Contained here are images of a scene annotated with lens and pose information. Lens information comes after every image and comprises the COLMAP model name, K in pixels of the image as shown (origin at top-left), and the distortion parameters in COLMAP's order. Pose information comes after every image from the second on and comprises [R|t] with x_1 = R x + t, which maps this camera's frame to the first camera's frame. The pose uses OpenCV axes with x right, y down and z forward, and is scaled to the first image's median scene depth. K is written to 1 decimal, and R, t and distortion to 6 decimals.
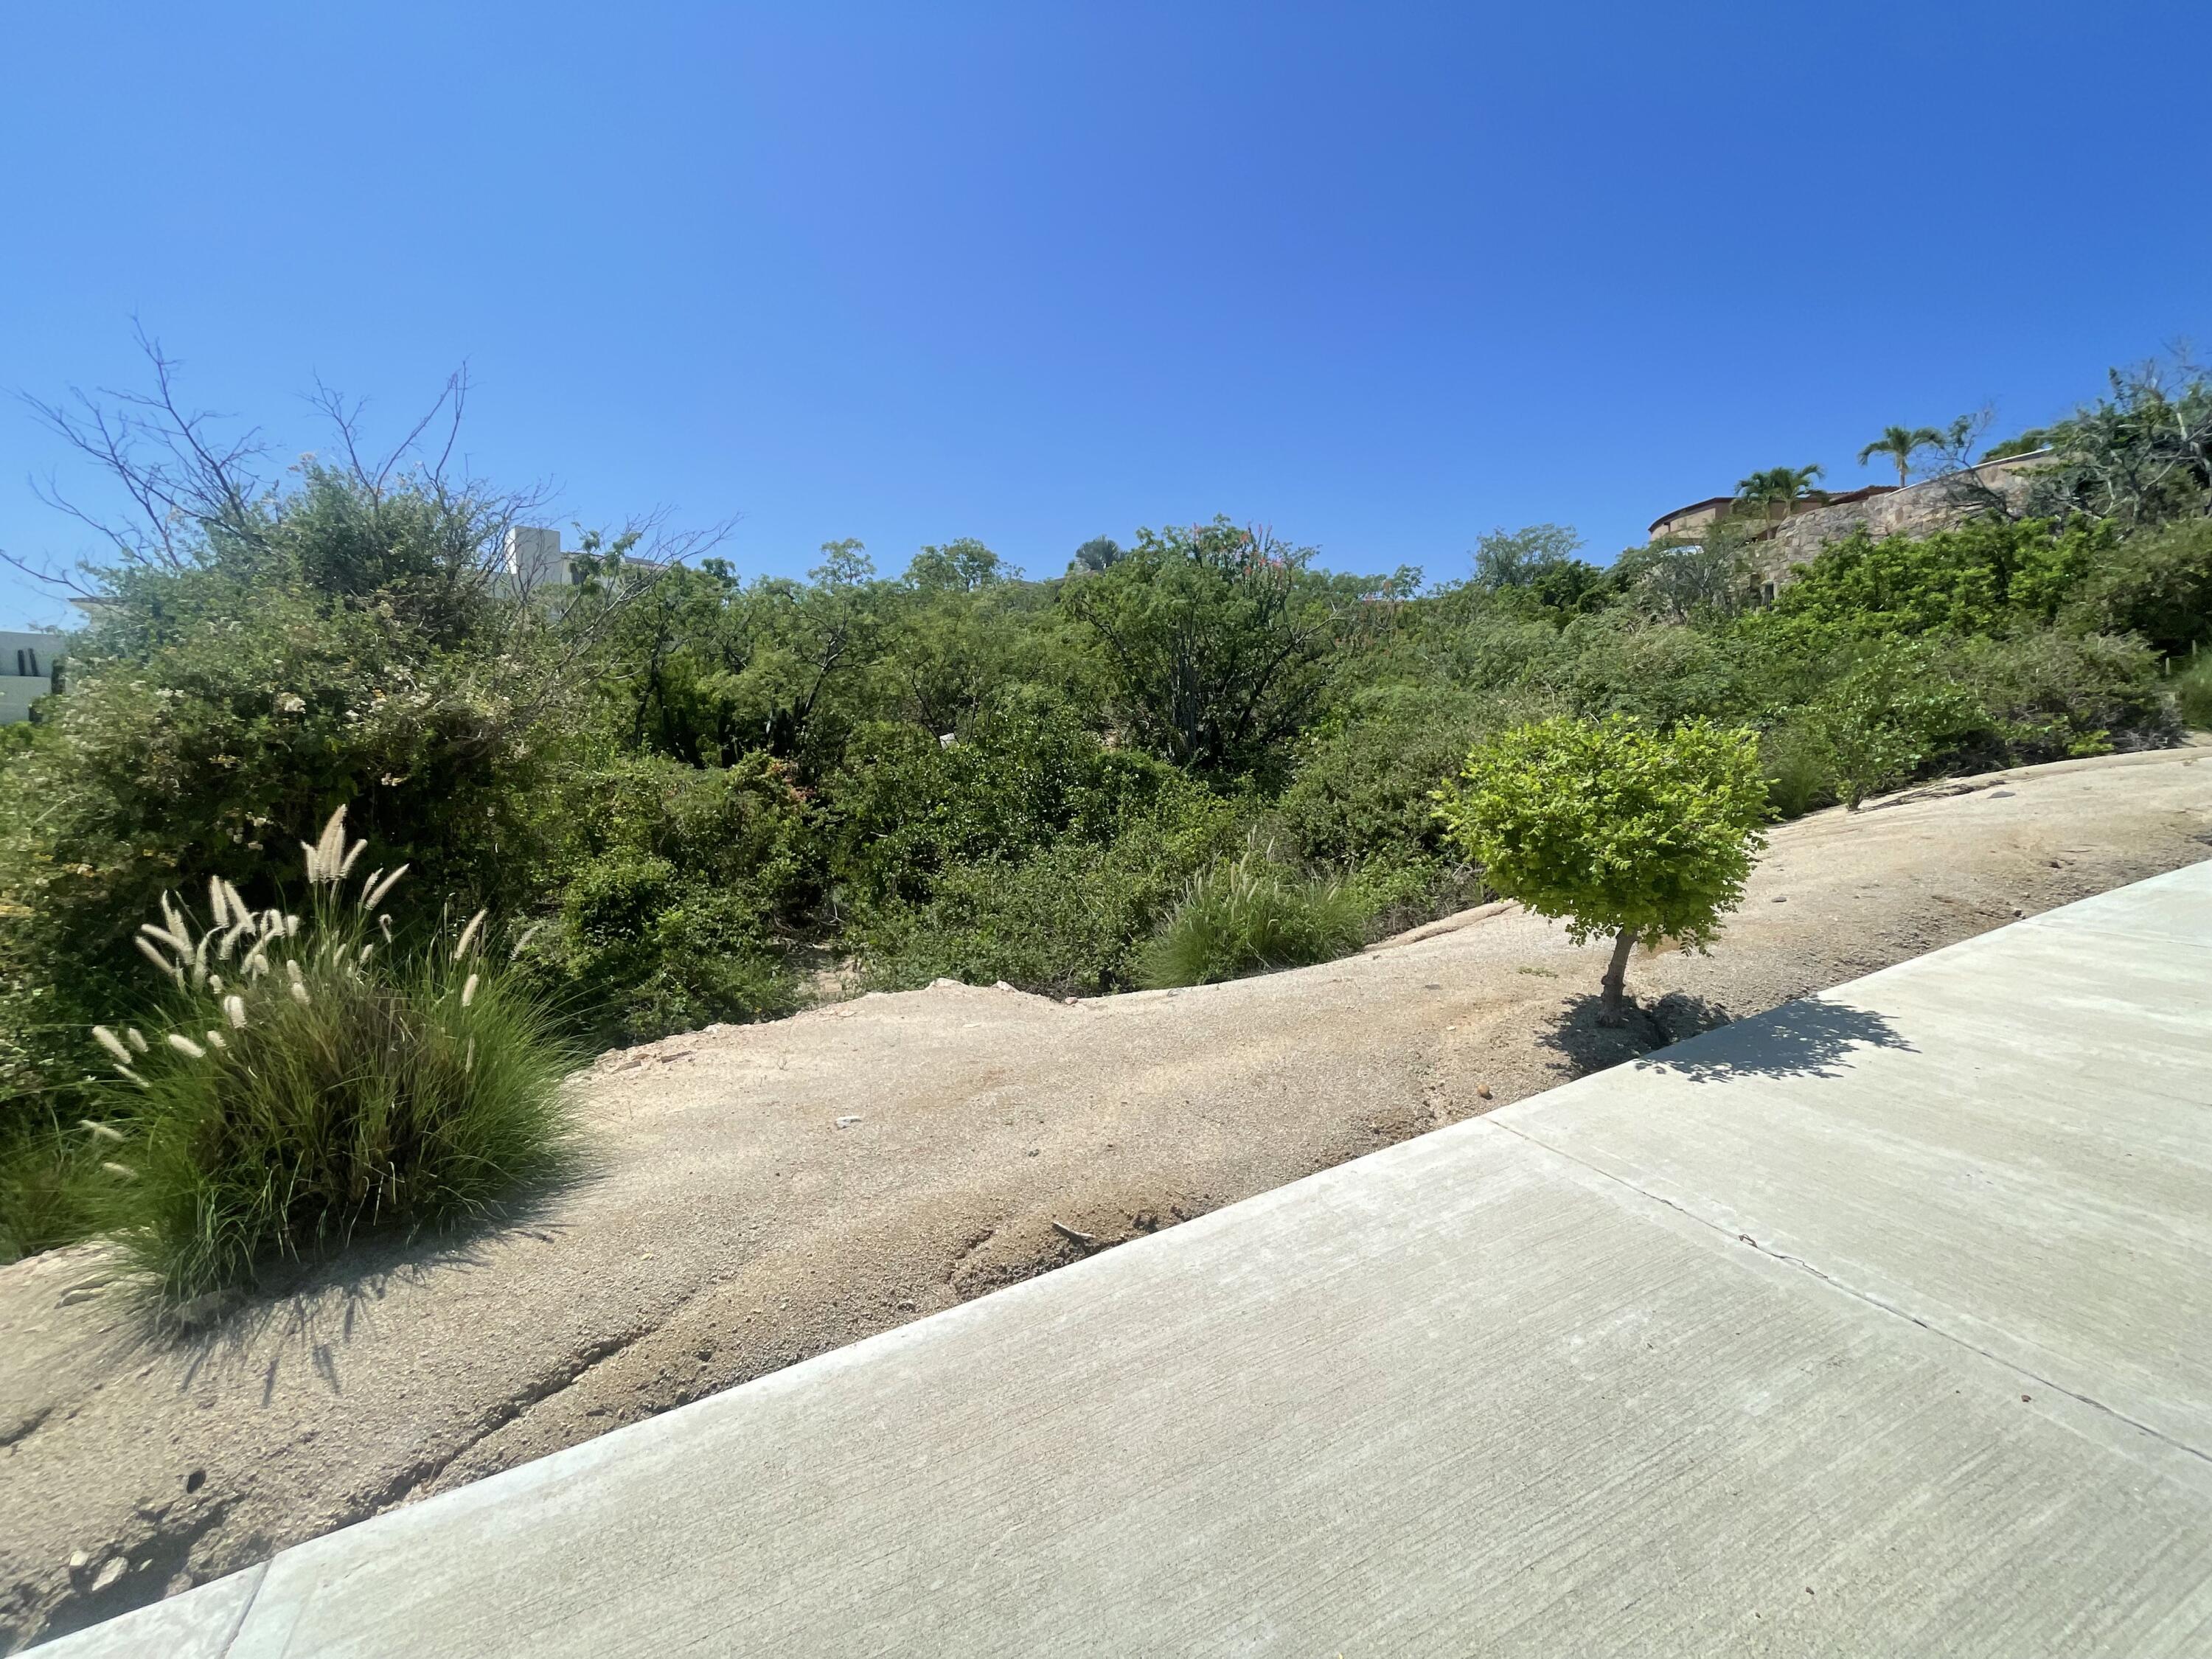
lens RADIAL K [[892.0, 0, 1100.2], [0, 892.0, 831.8], [0, 0, 1]] dist [-0.003508, 0.000772]
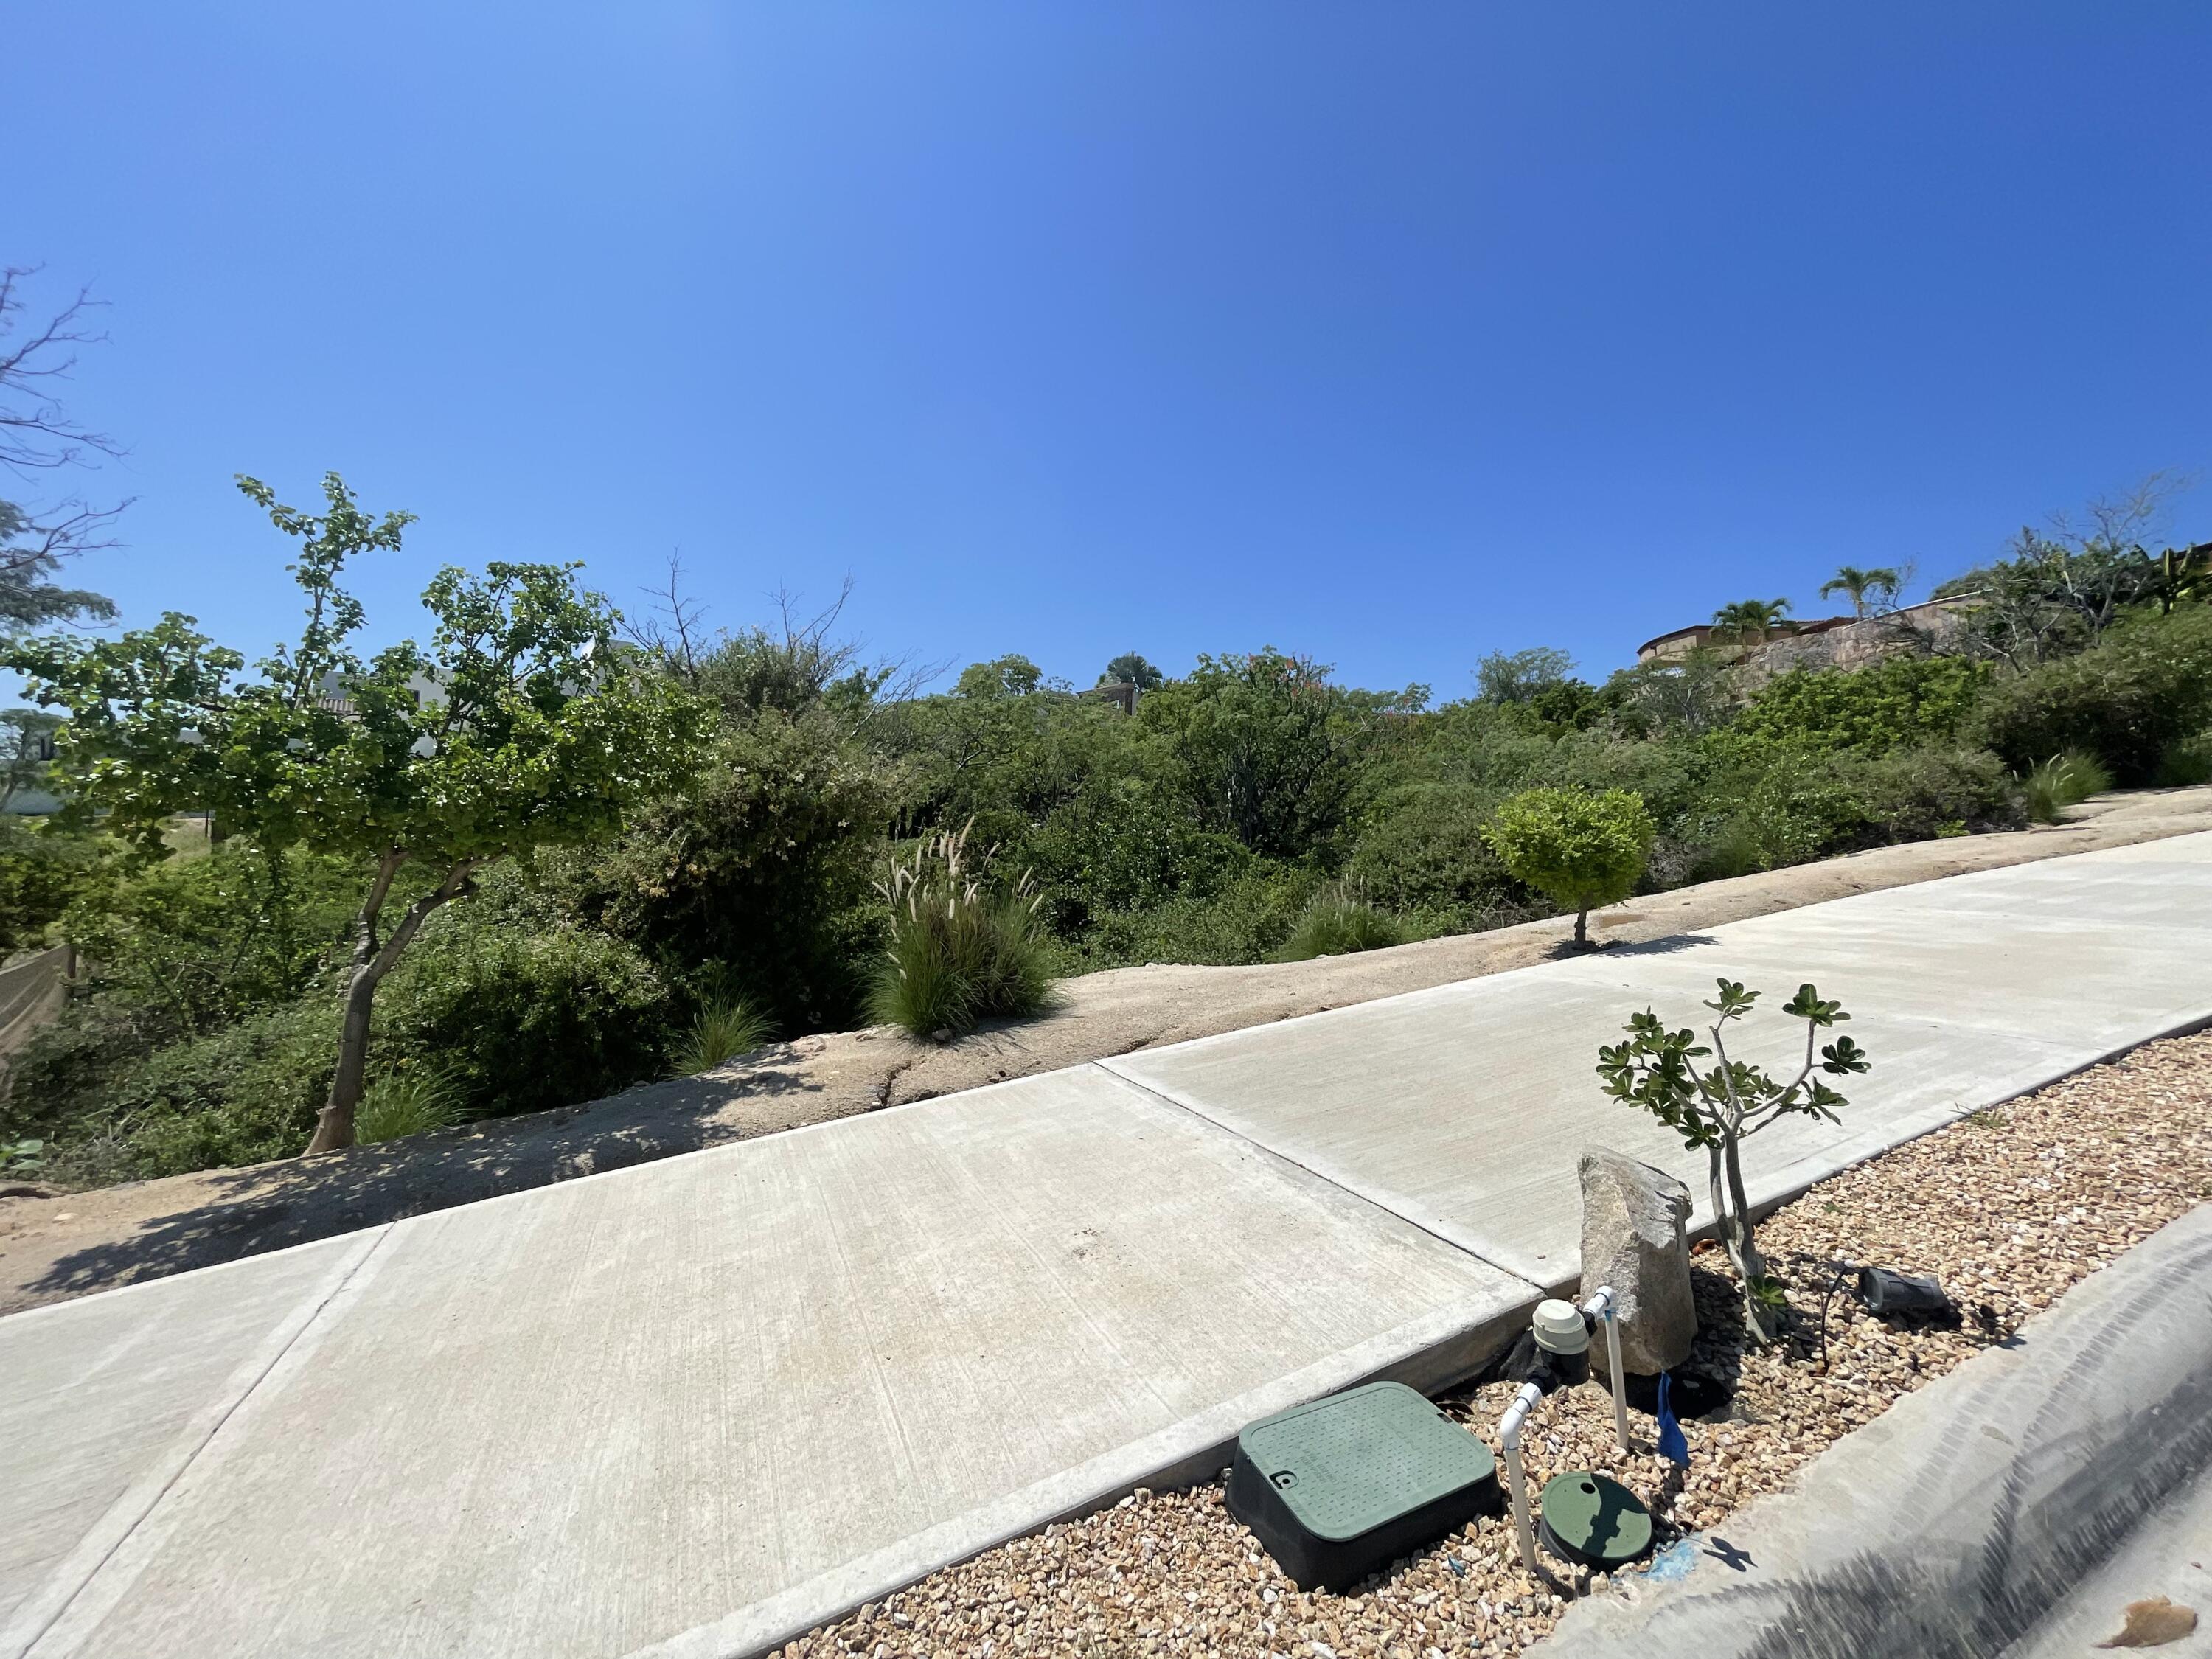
lens RADIAL K [[892.0, 0, 1098.9], [0, 892.0, 830.2], [0, 0, 1]] dist [-0.003508, 0.000772]
pose [[0.999878, 0.012638, -0.009189, -0.127908], [-0.013631, 0.992969, -0.117588, 0.060045], [0.007638, 0.117699, 0.993020, -0.270114]]
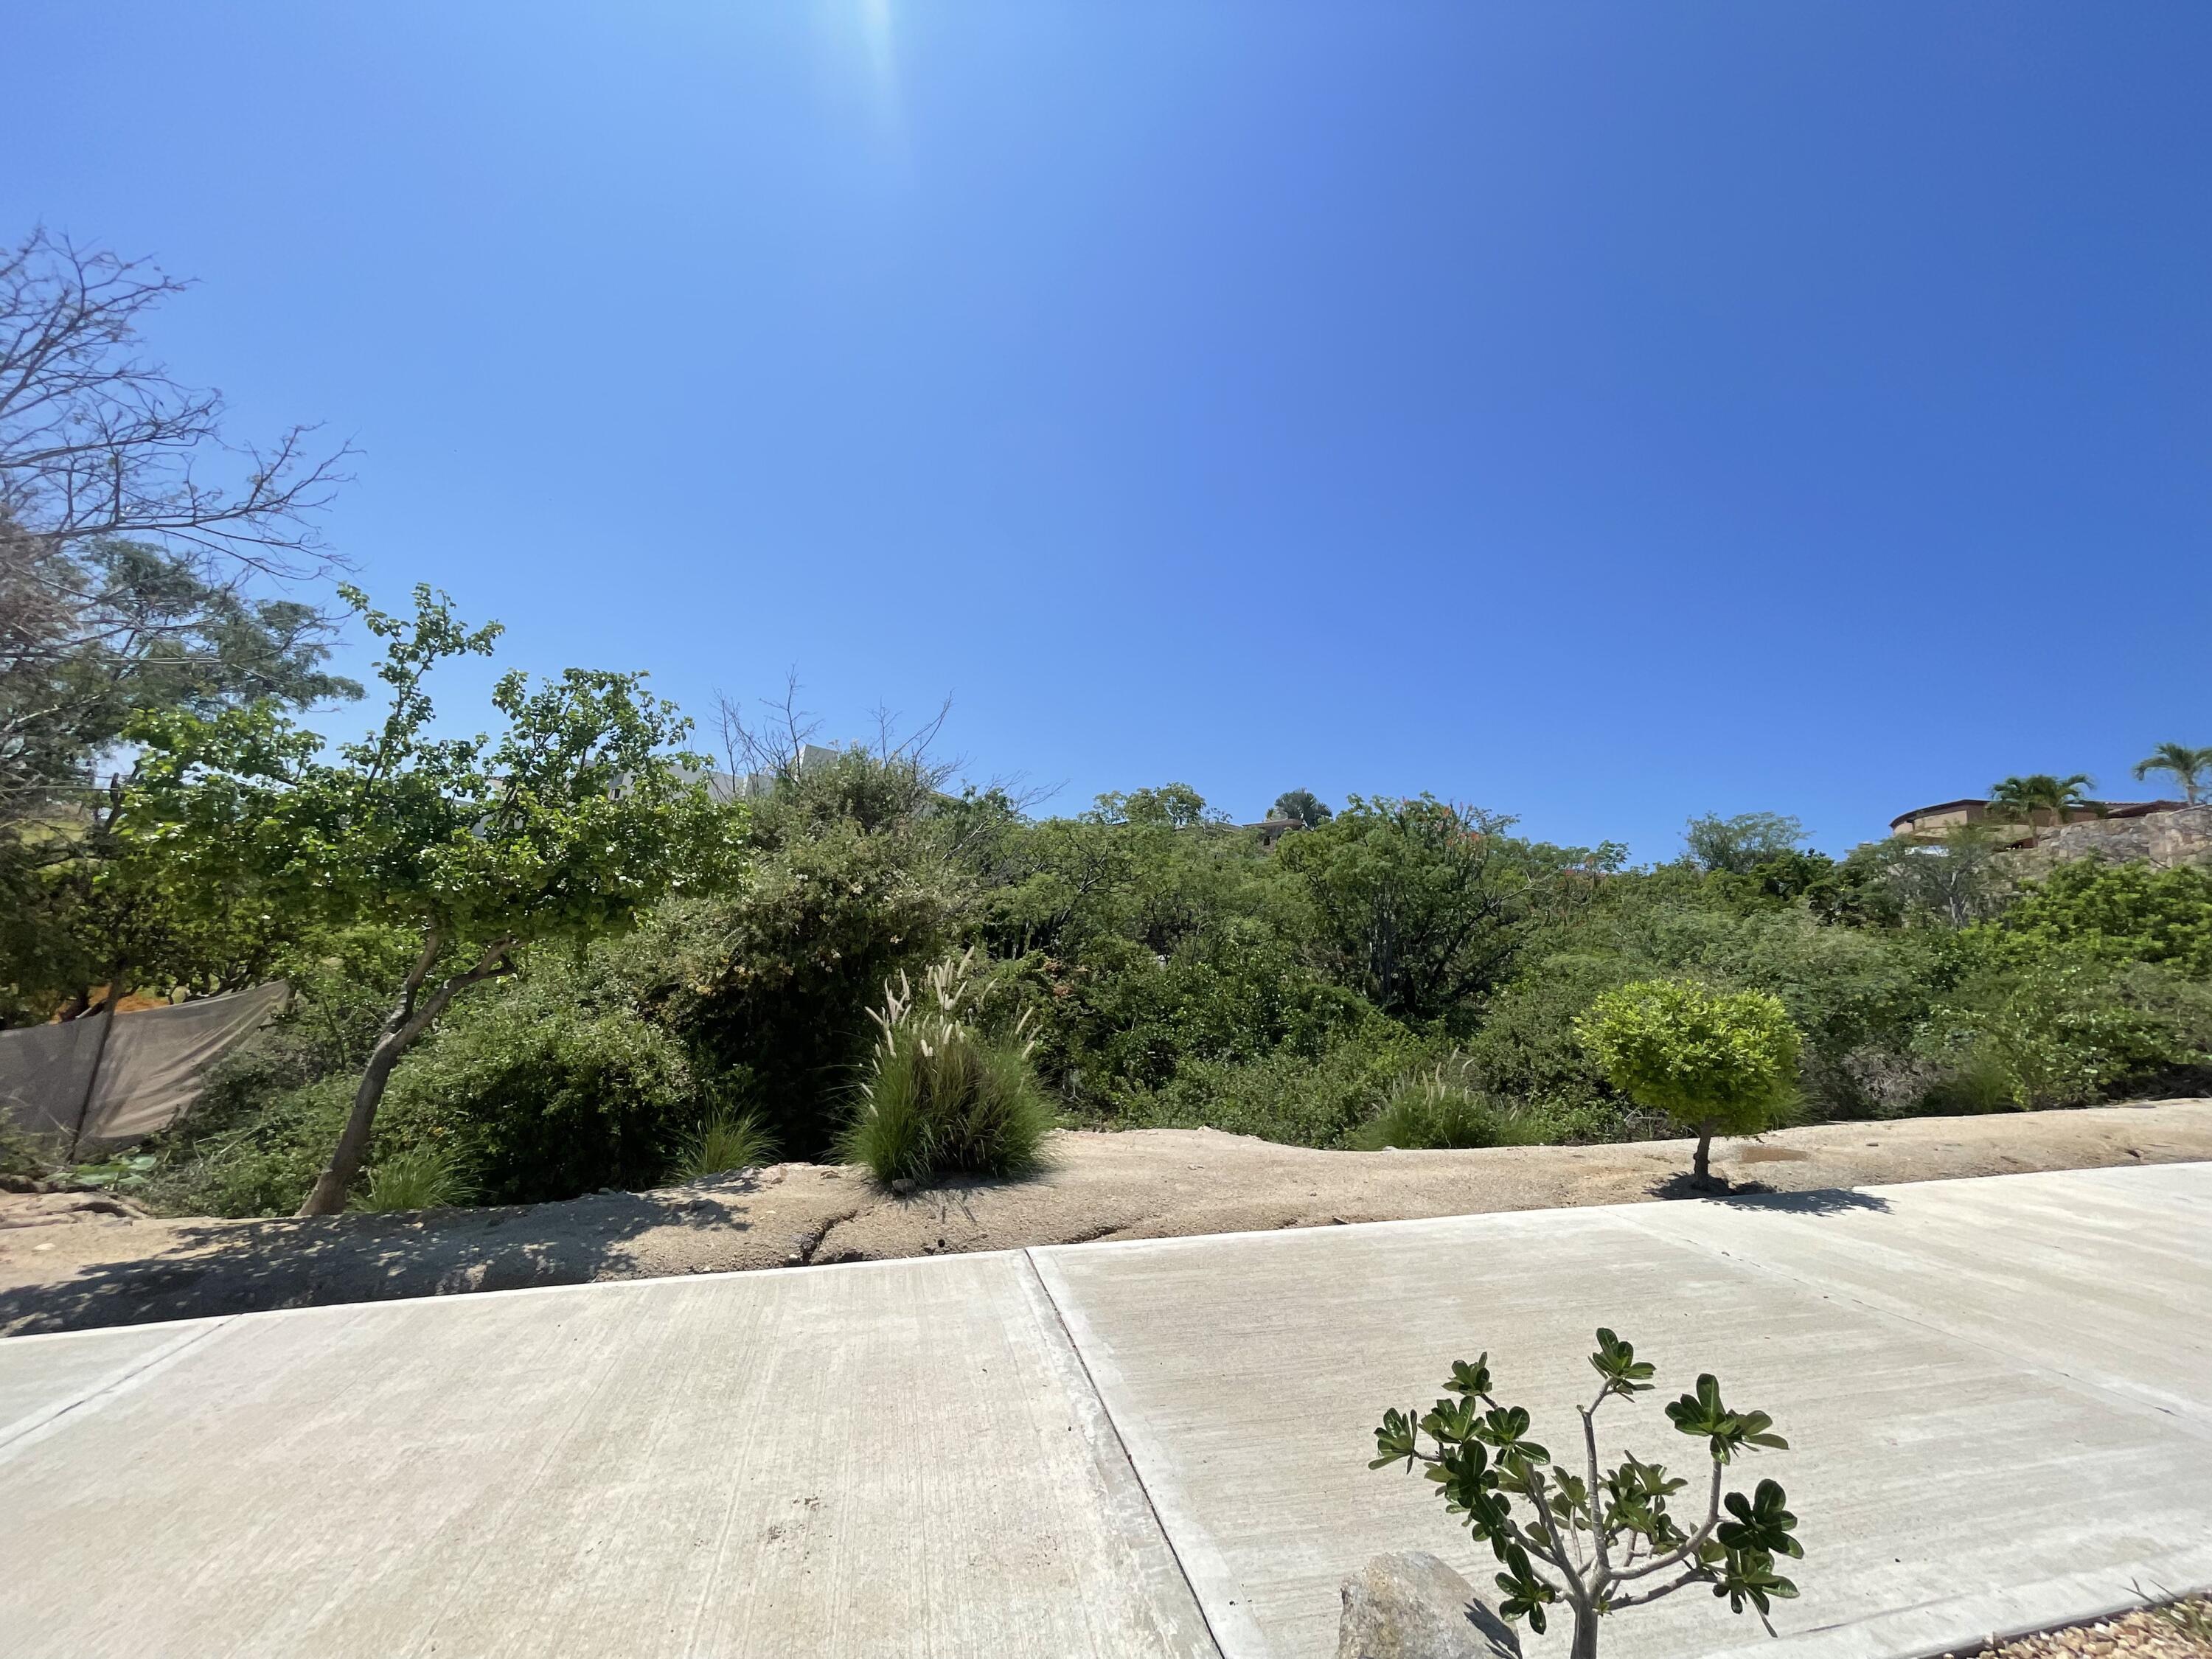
lens RADIAL K [[892.0, 0, 1101.6], [0, 892.0, 832.3], [0, 0, 1]] dist [-0.003508, 0.000772]
pose [[0.975204, 0.083946, -0.204769, -0.045790], [-0.133228, 0.961508, -0.240318, 0.039933], [0.176713, 0.261640, 0.948850, -0.225453]]
